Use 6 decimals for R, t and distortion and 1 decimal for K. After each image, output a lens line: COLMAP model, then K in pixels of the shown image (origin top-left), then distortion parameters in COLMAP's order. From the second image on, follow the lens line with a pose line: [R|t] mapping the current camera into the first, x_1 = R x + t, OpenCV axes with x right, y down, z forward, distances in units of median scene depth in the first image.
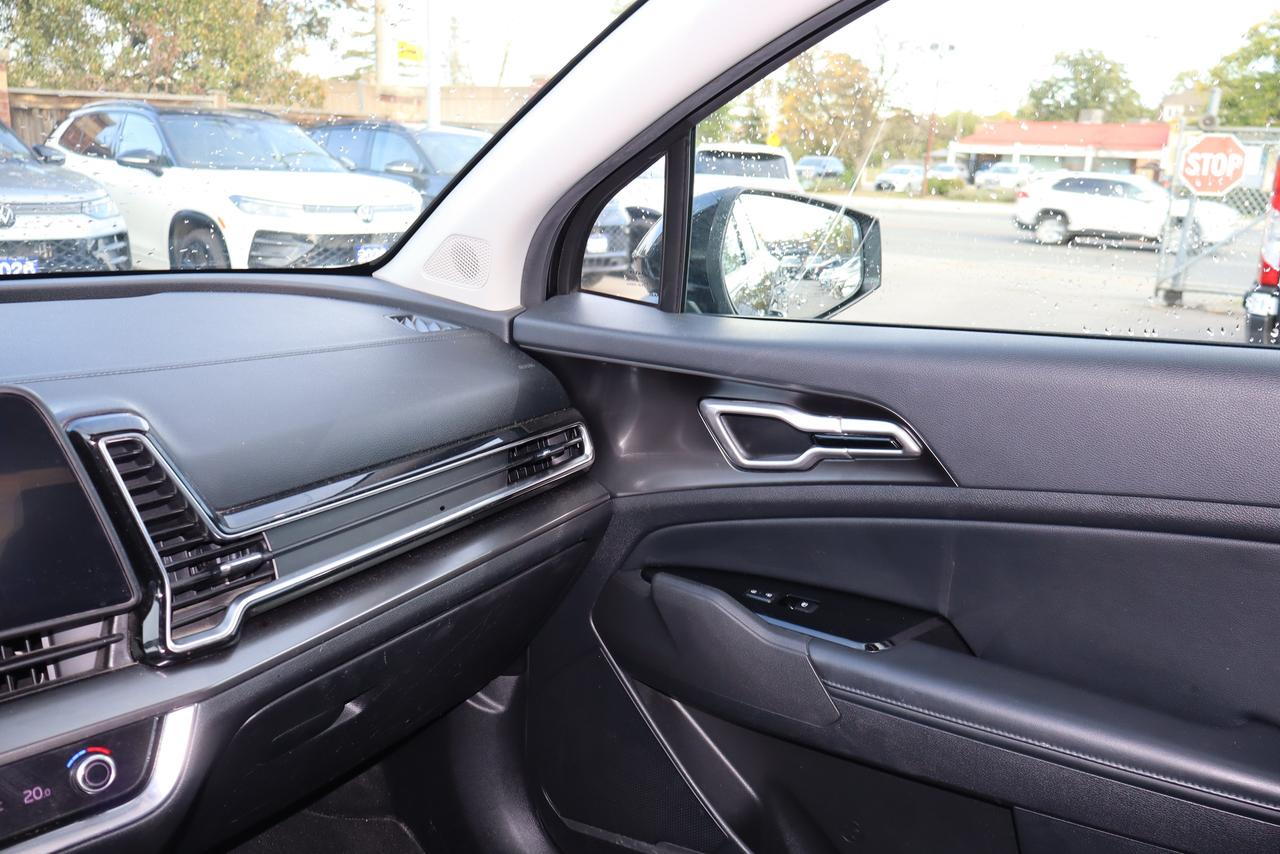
lens RADIAL K [[1068.0, 0, 640.0], [0, 1068.0, 427.0], [0, 0, 1]] dist [-0.004649, -0.014343]
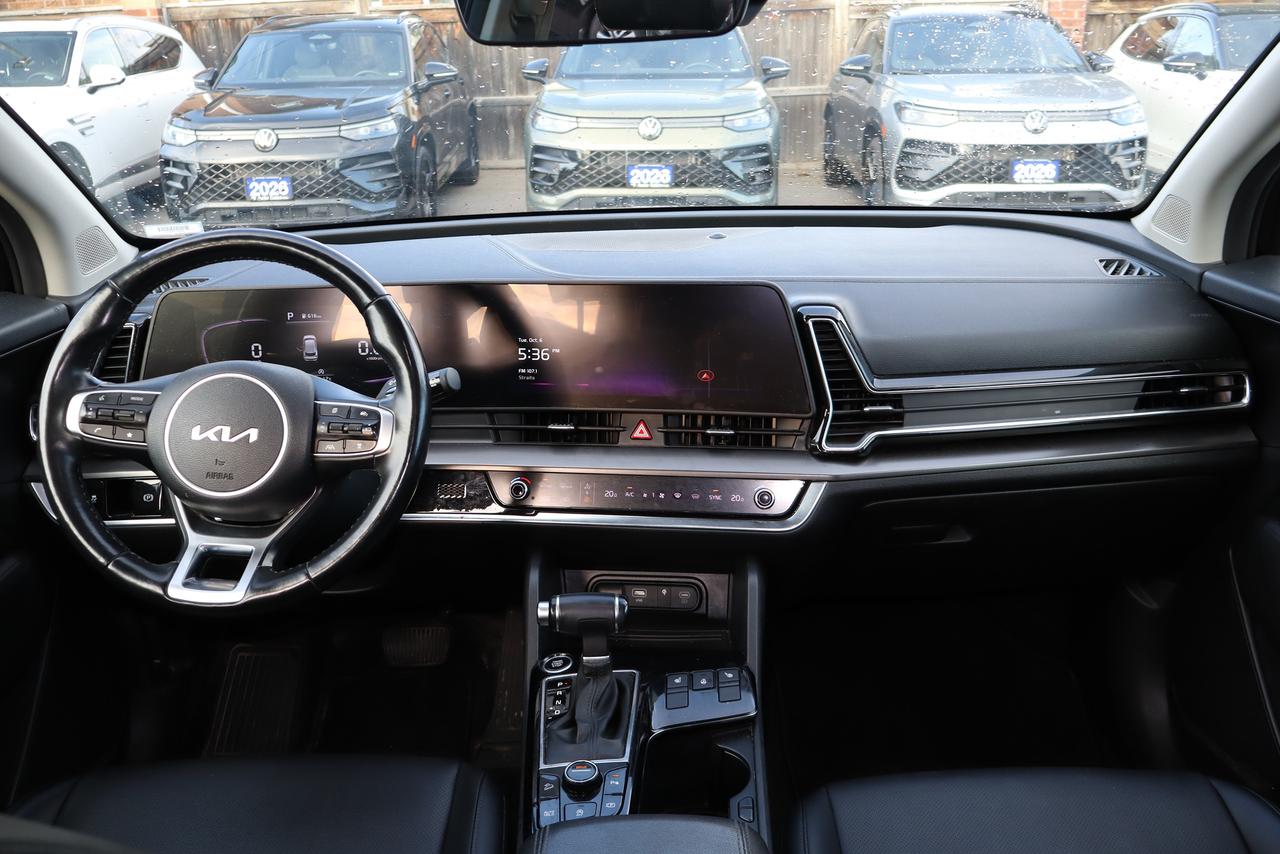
lens RADIAL K [[1068.0, 0, 640.0], [0, 1068.0, 427.0], [0, 0, 1]] dist [-0.004649, -0.014343]
pose [[0.596167, 0.227819, -0.769860, 0.433391], [-0.150414, 0.973610, 0.171635, -0.045095], [0.788645, 0.013474, 0.614701, -0.170054]]
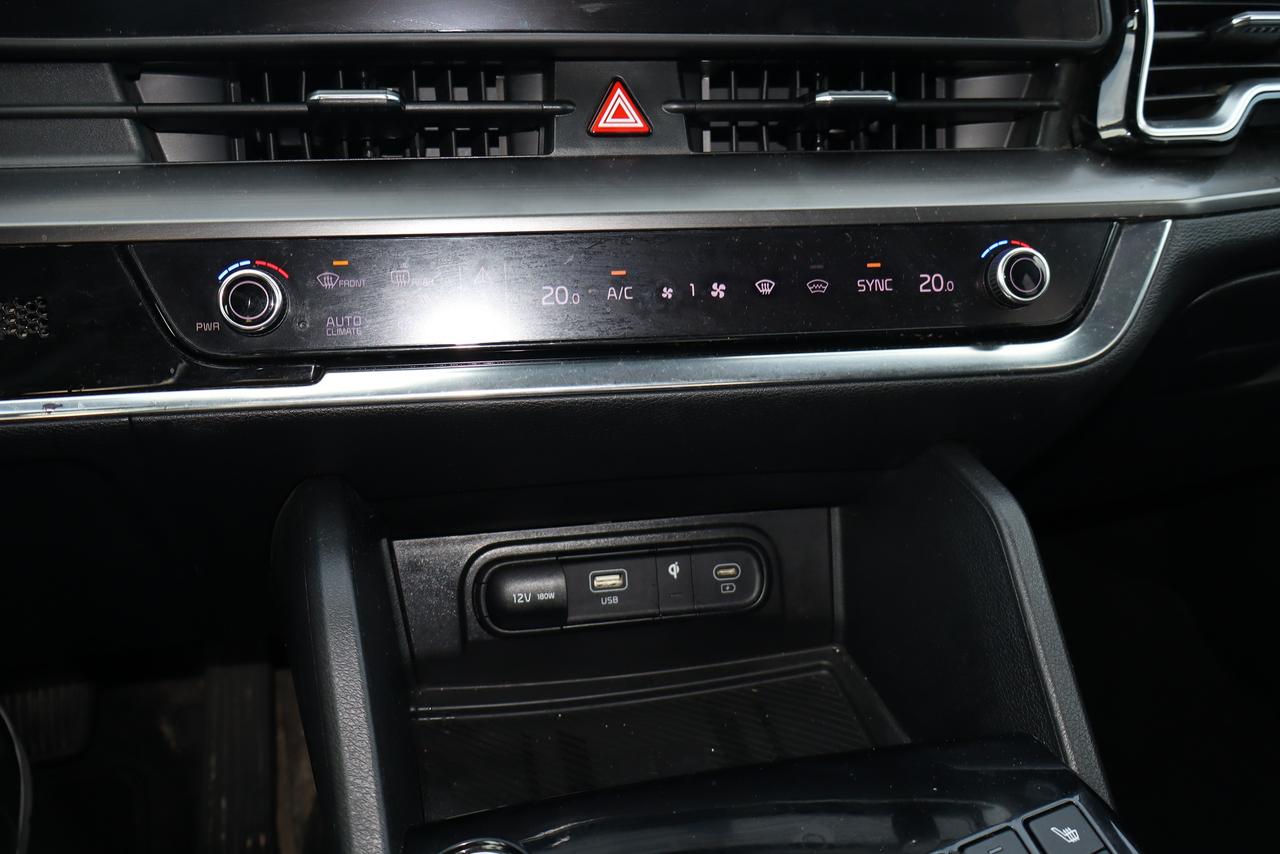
lens RADIAL K [[1068.0, 0, 640.0], [0, 1068.0, 427.0], [0, 0, 1]] dist [-0.004649, -0.014343]
pose [[0.811272, 0.221026, -0.541281, -0.192494], [-0.134020, 0.971441, 0.195808, 0.184070], [0.569101, -0.086311, 0.817725, 0.206803]]
